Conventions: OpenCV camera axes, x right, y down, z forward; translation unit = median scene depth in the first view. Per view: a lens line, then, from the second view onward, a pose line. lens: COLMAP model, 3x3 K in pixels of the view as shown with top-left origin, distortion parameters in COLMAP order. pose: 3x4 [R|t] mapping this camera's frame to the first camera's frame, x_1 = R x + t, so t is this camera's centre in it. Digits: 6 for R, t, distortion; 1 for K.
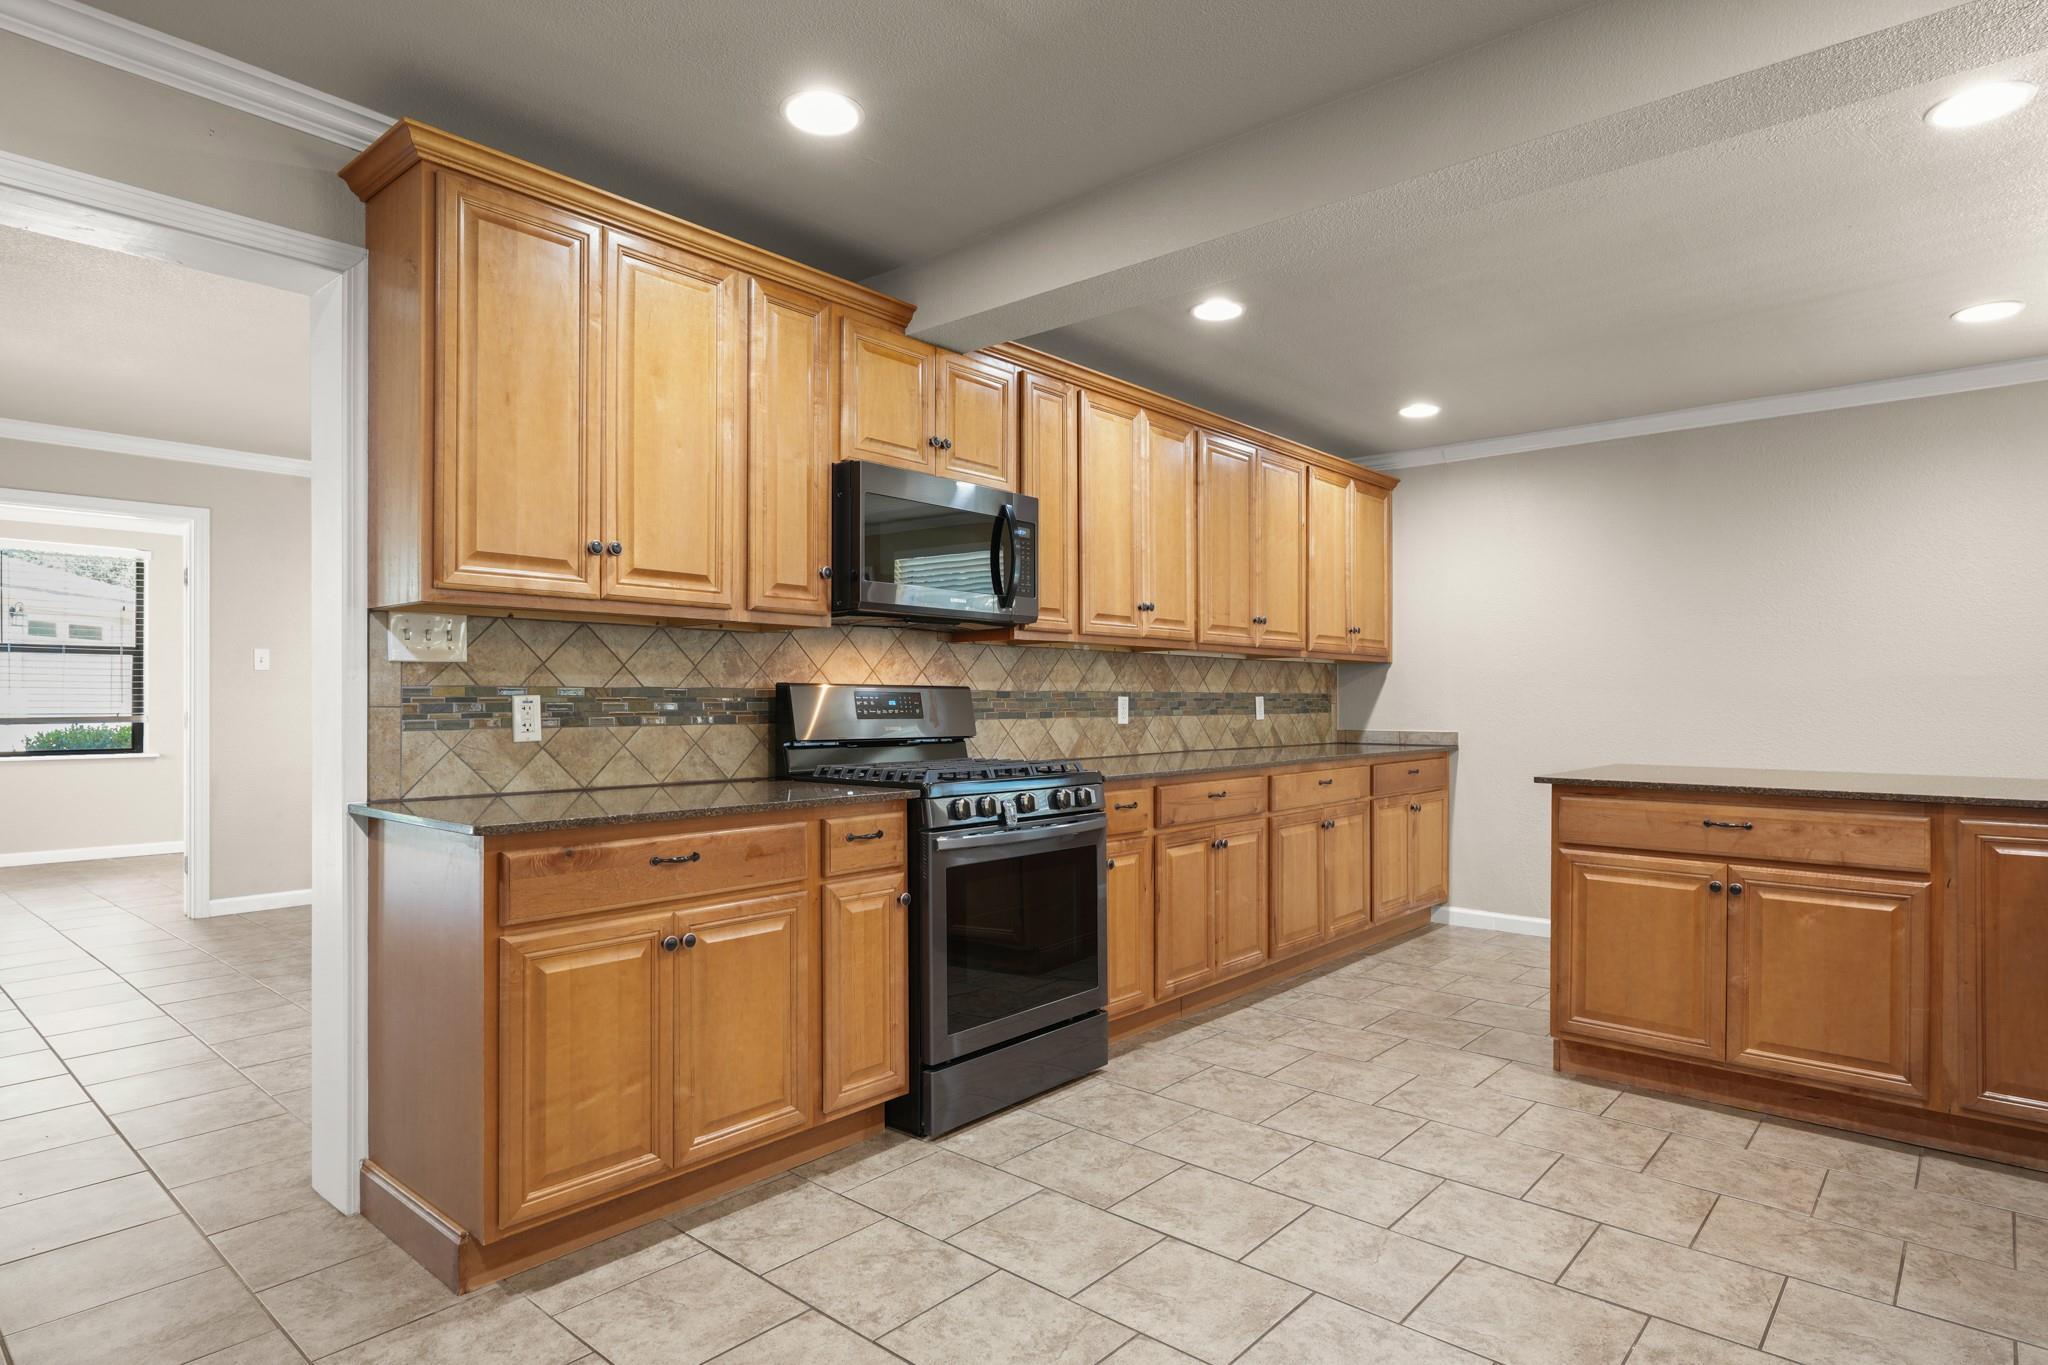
lens RADIAL K [[1091.4, 0, 1022.6], [0, 1091.4, 709.9], [0, 0, 1]] dist [-0.002227, -0.000333]
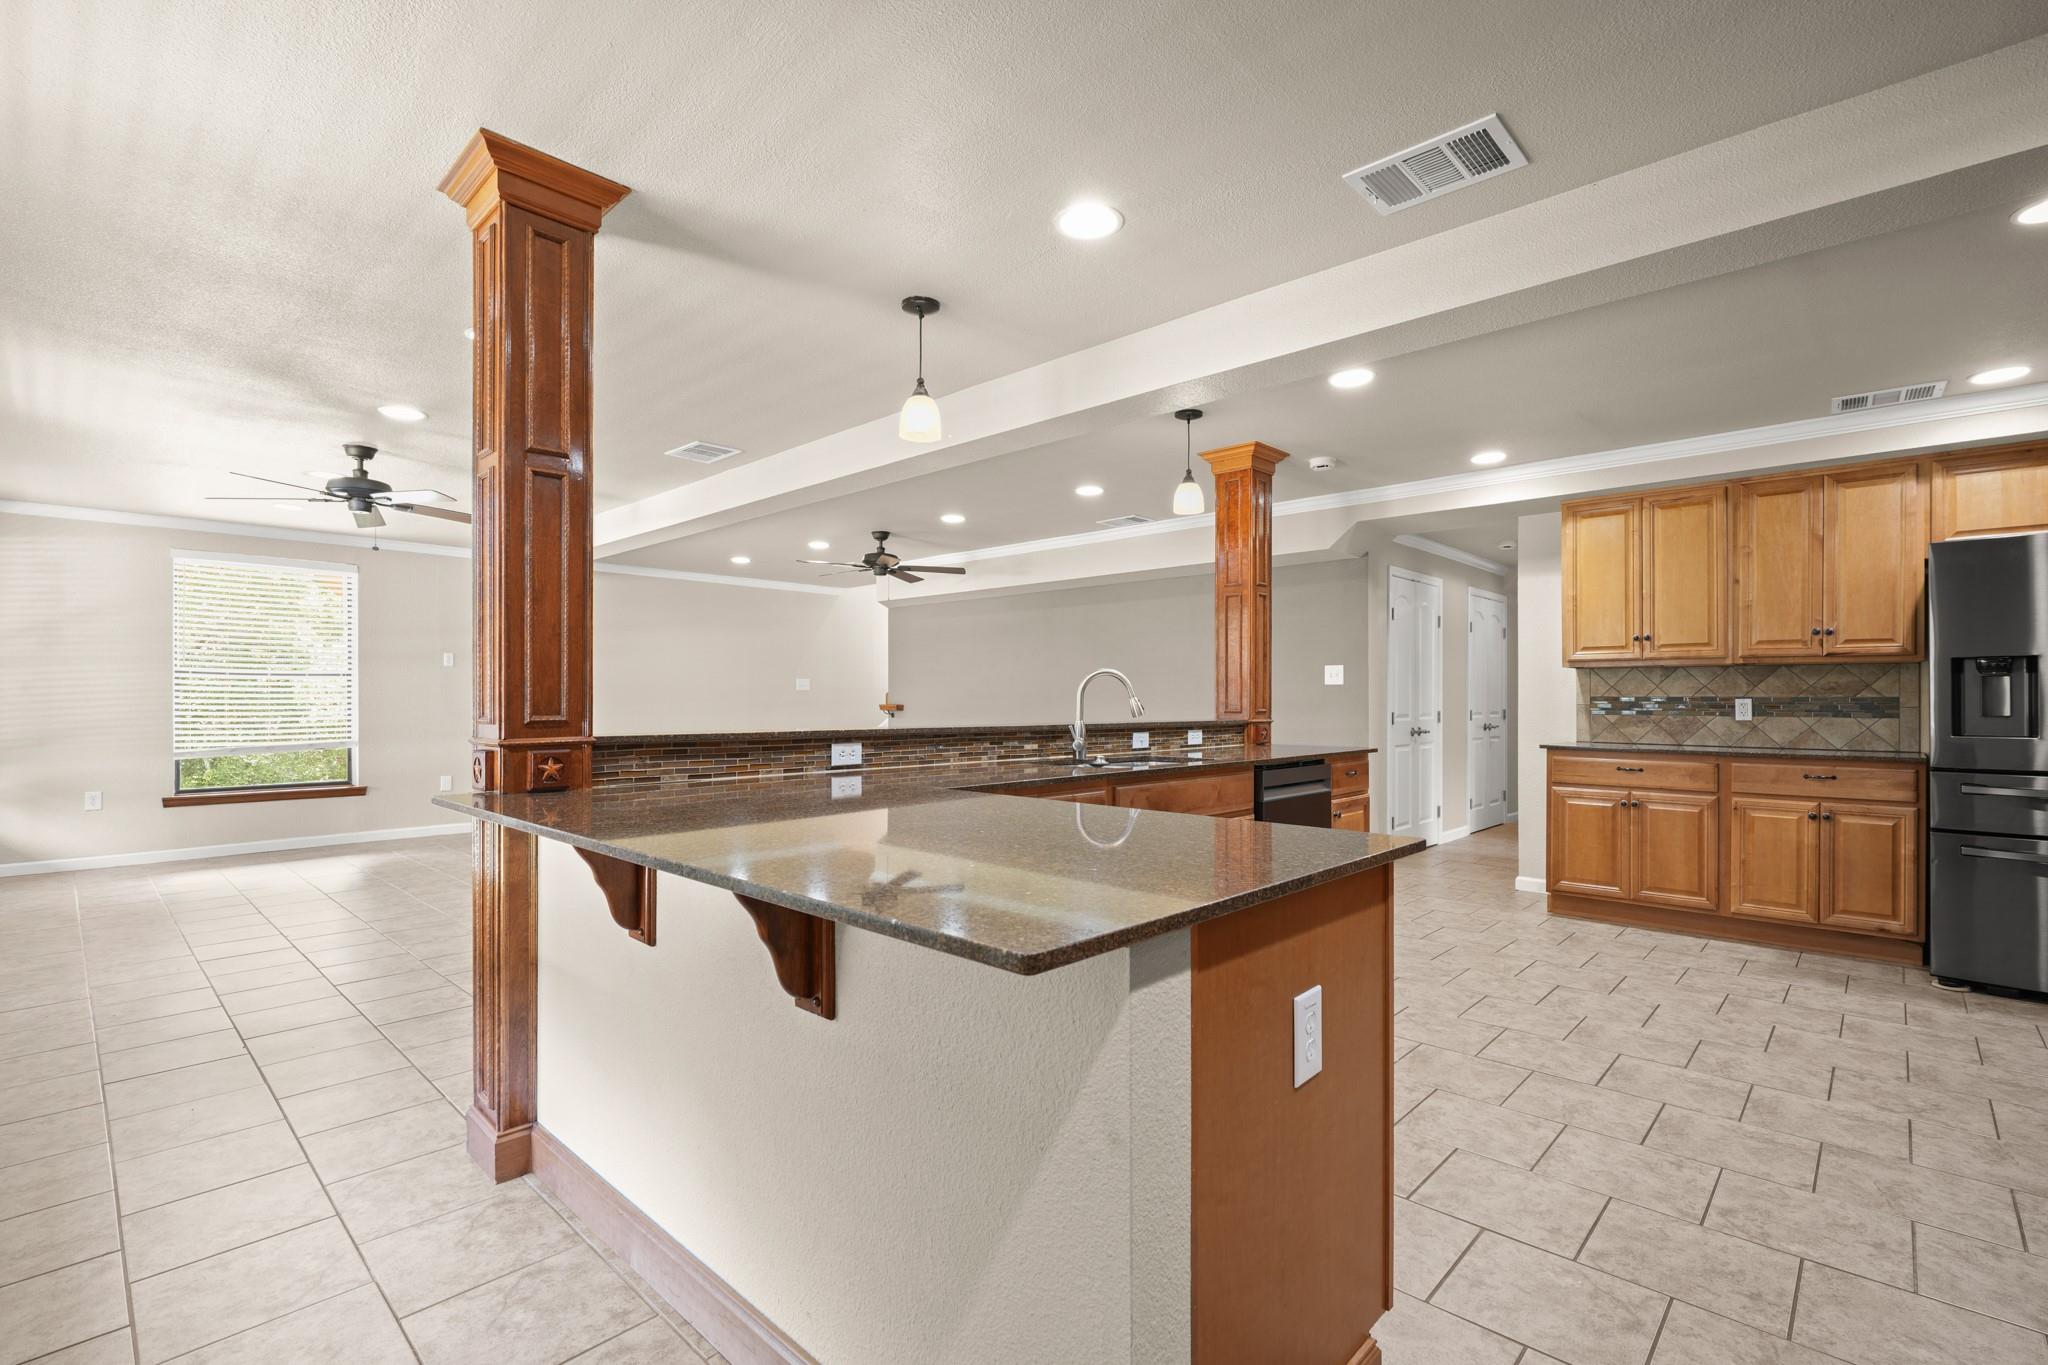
lens RADIAL K [[921.3, 0, 1017.9], [0, 921.3, 689.3], [0, 0, 1]] dist [0.000821, -0.000645]
pose [[-0.999506, -0.002372, 0.031336, 0.937448], [-0.002325, 0.999996, 0.001540, -0.024333], [-0.031340, 0.001466, -0.999508, 2.088042]]
